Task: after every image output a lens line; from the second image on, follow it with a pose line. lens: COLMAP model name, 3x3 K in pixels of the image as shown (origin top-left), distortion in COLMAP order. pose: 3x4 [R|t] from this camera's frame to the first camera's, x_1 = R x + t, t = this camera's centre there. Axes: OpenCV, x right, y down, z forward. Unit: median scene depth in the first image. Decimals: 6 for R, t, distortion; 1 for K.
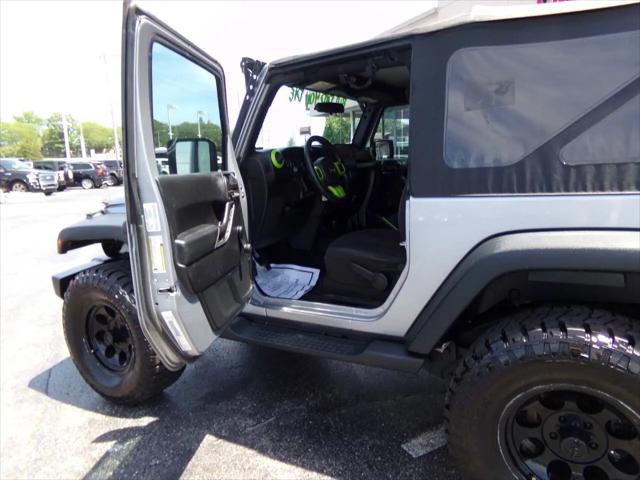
lens RADIAL K [[445.3, 0, 319.6], [0, 445.3, 244.4], [0, 0, 1]] dist [0.004676, 0.003748]
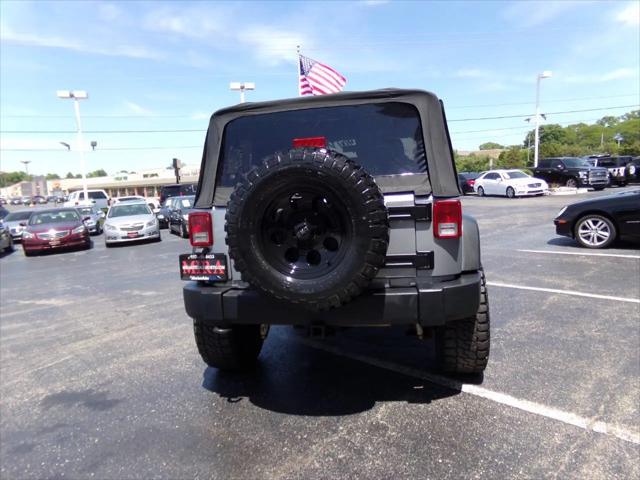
lens RADIAL K [[450.2, 0, 317.0], [0, 450.2, 243.2], [0, 0, 1]] dist [0.015017, 0.003743]
pose [[0.294486, 0.155522, -0.942916, 0.234822], [-0.142689, 0.982765, 0.117531, -0.020406], [0.944943, 0.099932, 0.311602, 0.057569]]
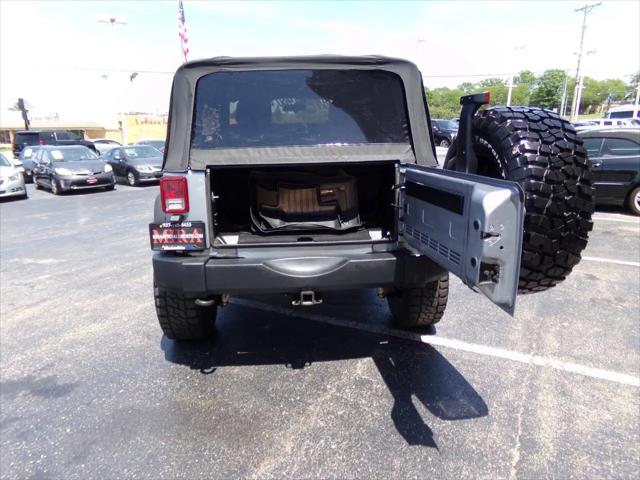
lens RADIAL K [[456.8, 0, 320.0], [0, 456.8, 240.0], [0, 0, 1]] dist [-0.005628, 0.032550]
pose [[0.538028, 0.229828, -0.810990, 0.221994], [-0.167521, 0.972074, 0.164341, -0.018933], [0.826113, 0.047438, 0.561505, 0.026415]]
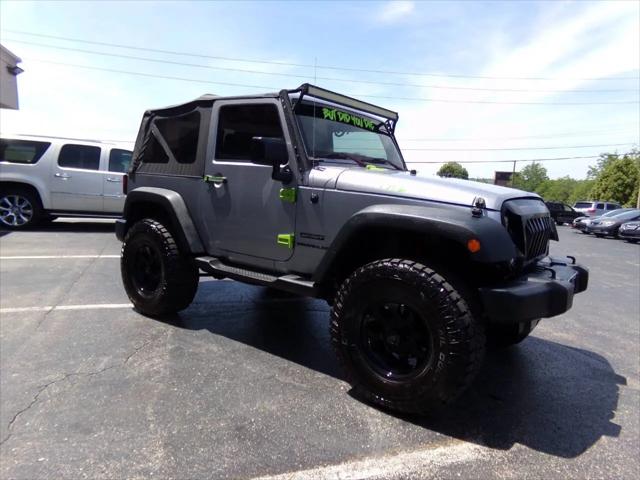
lens RADIAL K [[431.4, 0, 324.3], [0, 431.4, 242.7], [0, 0, 1]] dist [-0.080141, 0.150929]
pose [[-0.987087, -0.023238, 0.158488, -0.023716], [0.028338, 0.948481, 0.315563, -0.058085], [-0.157656, 0.315980, -0.935575, 0.347112]]
